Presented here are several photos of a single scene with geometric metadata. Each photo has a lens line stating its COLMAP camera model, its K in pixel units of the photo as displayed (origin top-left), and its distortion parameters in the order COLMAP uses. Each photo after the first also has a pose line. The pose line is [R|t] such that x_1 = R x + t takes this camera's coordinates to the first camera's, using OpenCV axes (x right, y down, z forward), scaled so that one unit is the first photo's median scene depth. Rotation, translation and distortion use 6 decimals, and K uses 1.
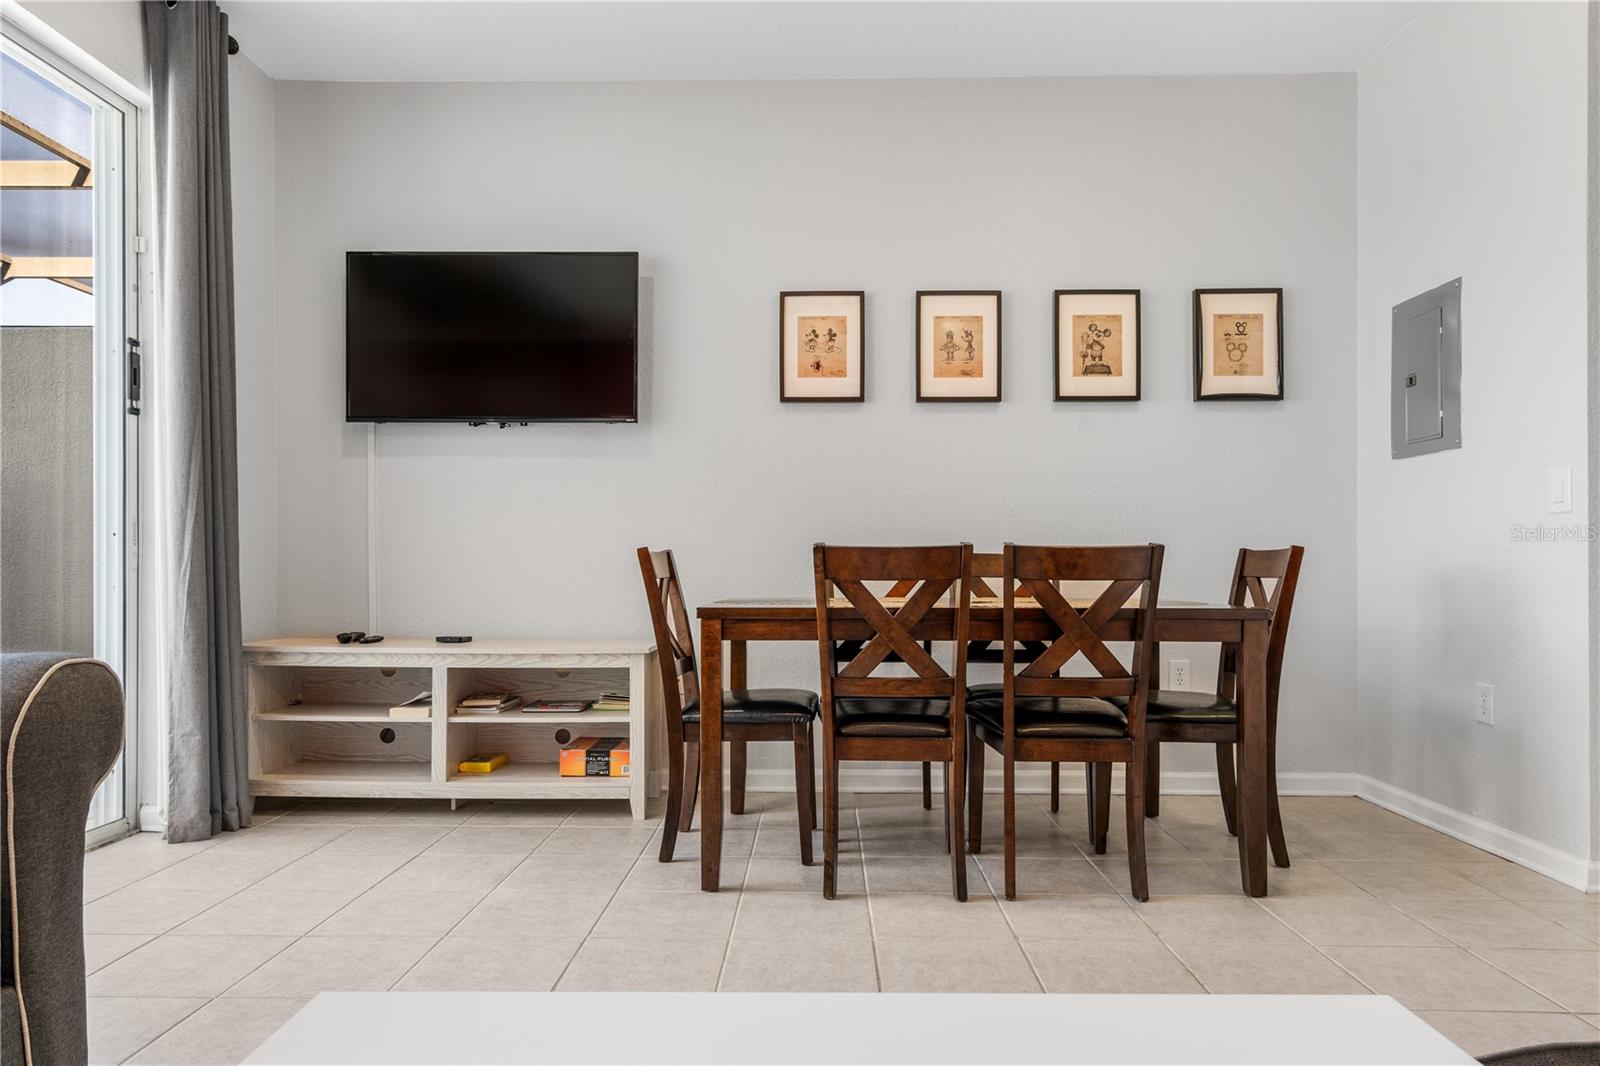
lens RADIAL K [[978.4, 0, 800.0], [0, 978.4, 567.6], [0, 0, 1]] dist [0.009280, 0.003243]
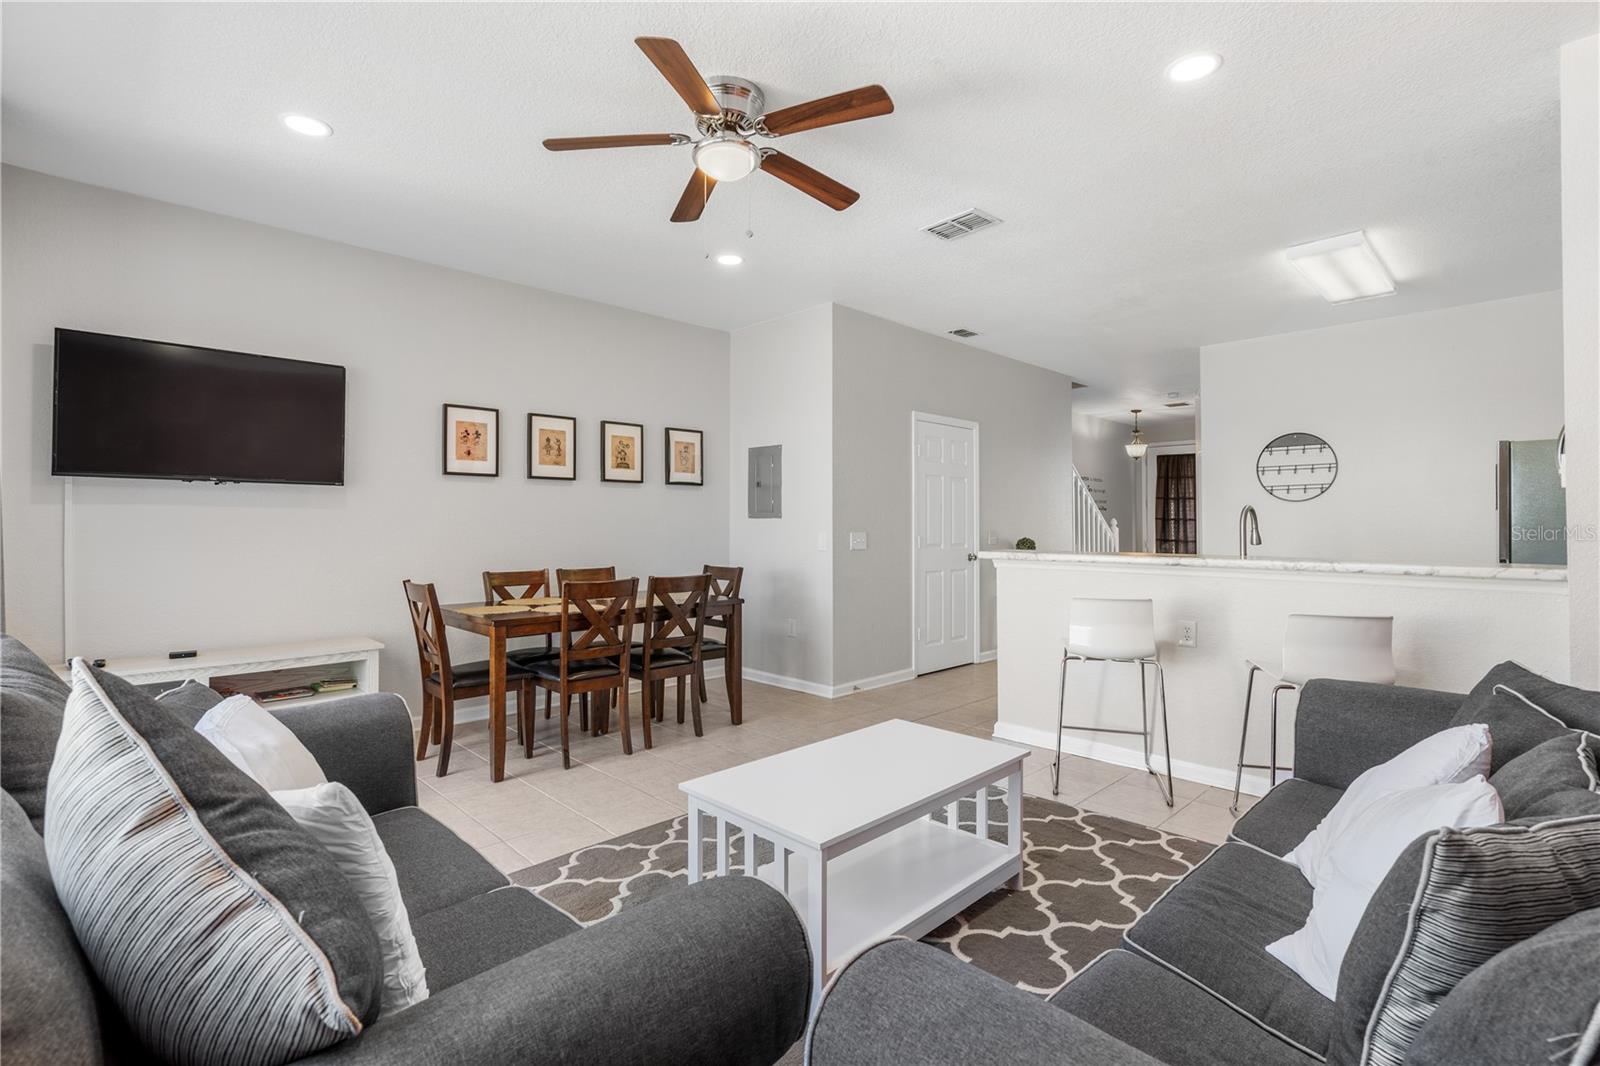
lens RADIAL K [[736.8, 0, 801.3], [0, 736.8, 521.5], [0, 0, 1]] dist [0.000766, -0.000504]
pose [[0.703534, 0.005639, 0.710639, -0.447100], [0.004331, 0.999916, -0.012222, -0.078616], [-0.710648, 0.011677, 0.703451, -0.213742]]
